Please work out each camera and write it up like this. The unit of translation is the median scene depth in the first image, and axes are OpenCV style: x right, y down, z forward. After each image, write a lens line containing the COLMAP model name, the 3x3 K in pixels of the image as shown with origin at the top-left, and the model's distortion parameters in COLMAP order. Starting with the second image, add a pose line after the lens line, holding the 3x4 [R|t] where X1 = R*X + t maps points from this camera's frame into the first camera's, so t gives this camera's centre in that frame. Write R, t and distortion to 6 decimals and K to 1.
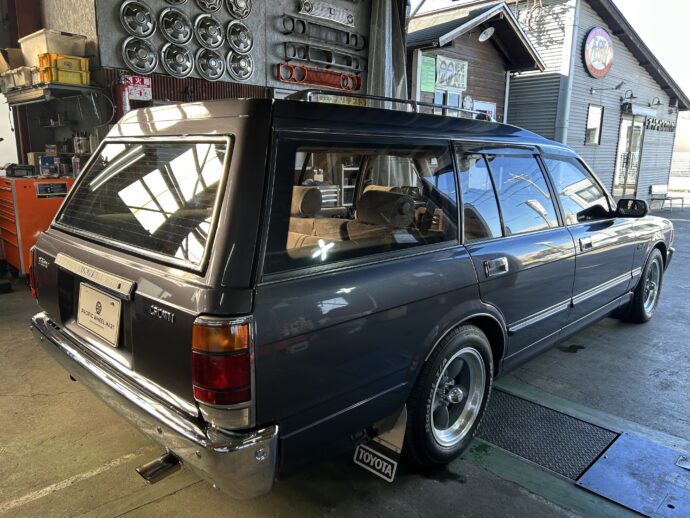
lens RADIAL K [[529.6, 0, 343.5], [0, 529.6, 261.4], [0, 0, 1]] dist [0.062000, -0.059968]
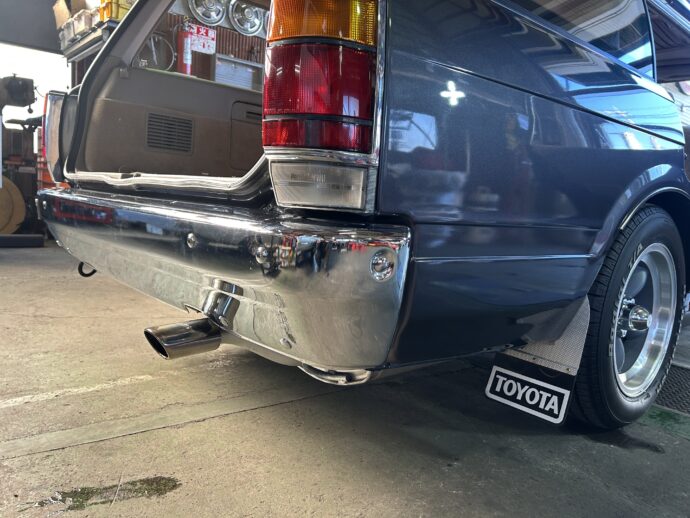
lens RADIAL K [[529.6, 0, 345.8], [0, 529.6, 255.8], [0, 0, 1]] dist [0.062000, -0.059968]
pose [[0.995131, 0.057928, -0.079736, -0.094737], [-0.065454, 0.993298, -0.095262, 0.258530], [0.073683, 0.100017, 0.992254, 0.320637]]
